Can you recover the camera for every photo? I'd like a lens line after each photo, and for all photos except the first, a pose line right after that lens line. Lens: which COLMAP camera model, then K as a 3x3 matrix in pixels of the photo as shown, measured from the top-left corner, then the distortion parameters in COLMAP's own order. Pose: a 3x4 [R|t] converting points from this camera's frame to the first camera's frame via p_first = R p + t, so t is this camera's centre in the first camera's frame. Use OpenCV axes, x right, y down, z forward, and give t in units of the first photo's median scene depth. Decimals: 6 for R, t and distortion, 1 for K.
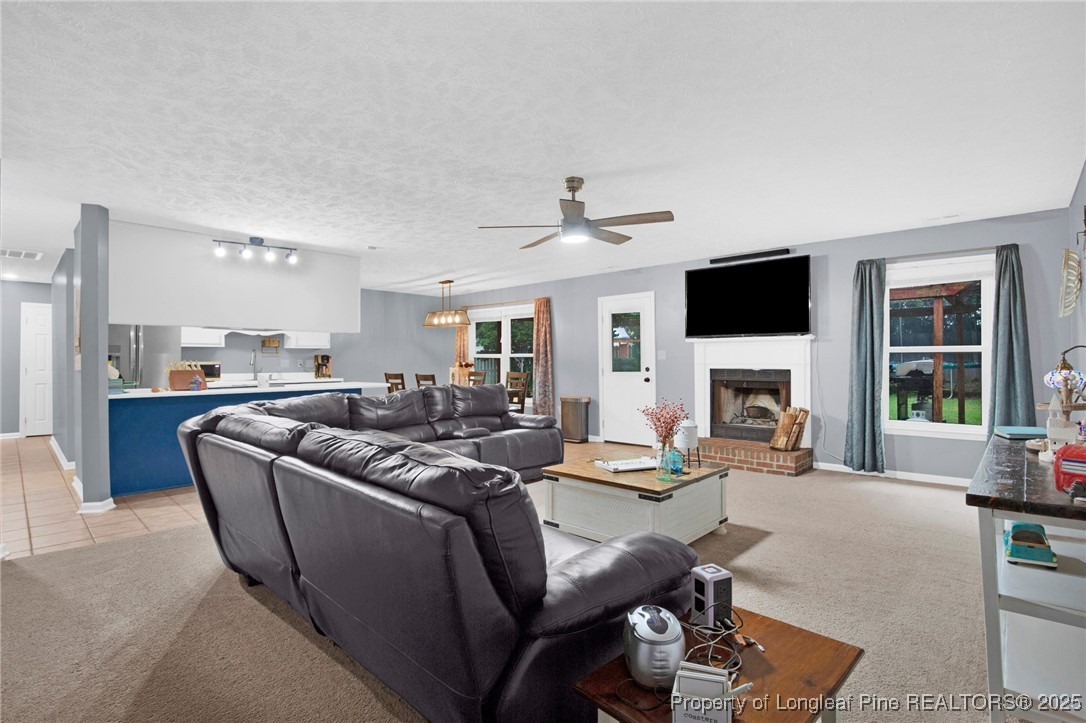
lens RADIAL K [[521.3, 0, 540.1], [0, 521.3, 358.8], [0, 0, 1]] dist [-0.026383, 0.000389]
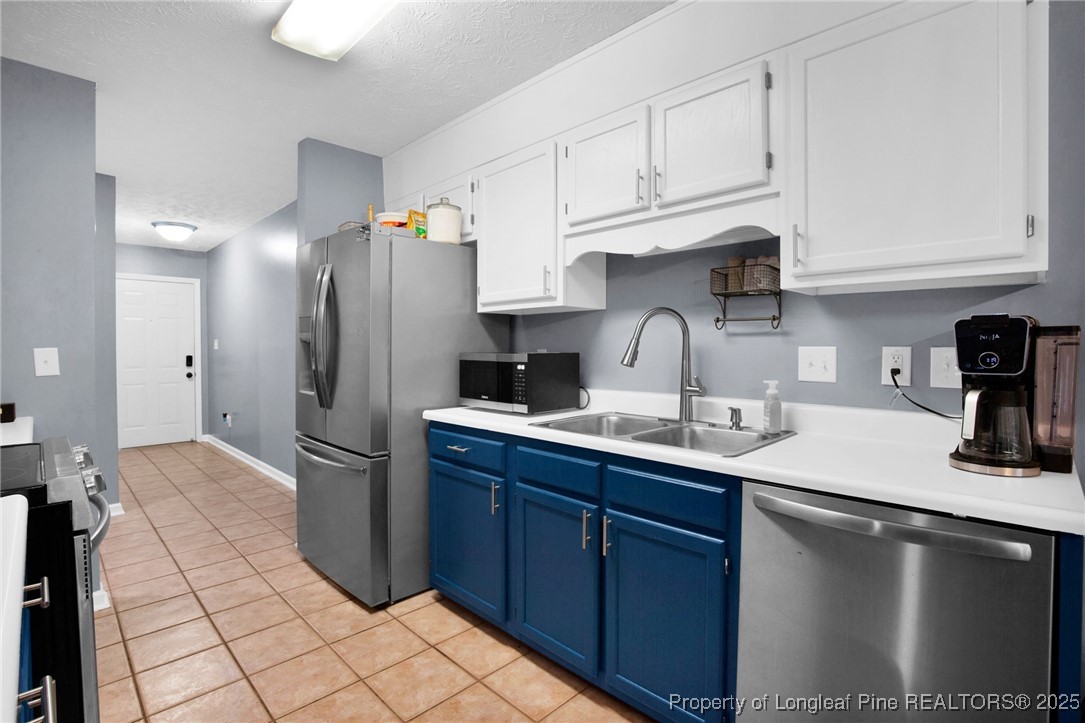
lens RADIAL K [[512.3, 0, 542.8], [0, 512.3, 355.6], [0, 0, 1]] dist [-0.026189, 0.000262]
pose [[-0.035490, 0.023303, -0.999098, -0.316470], [0.002634, 0.999727, 0.023224, -0.000234], [0.999367, -0.001807, -0.035541, 1.048678]]
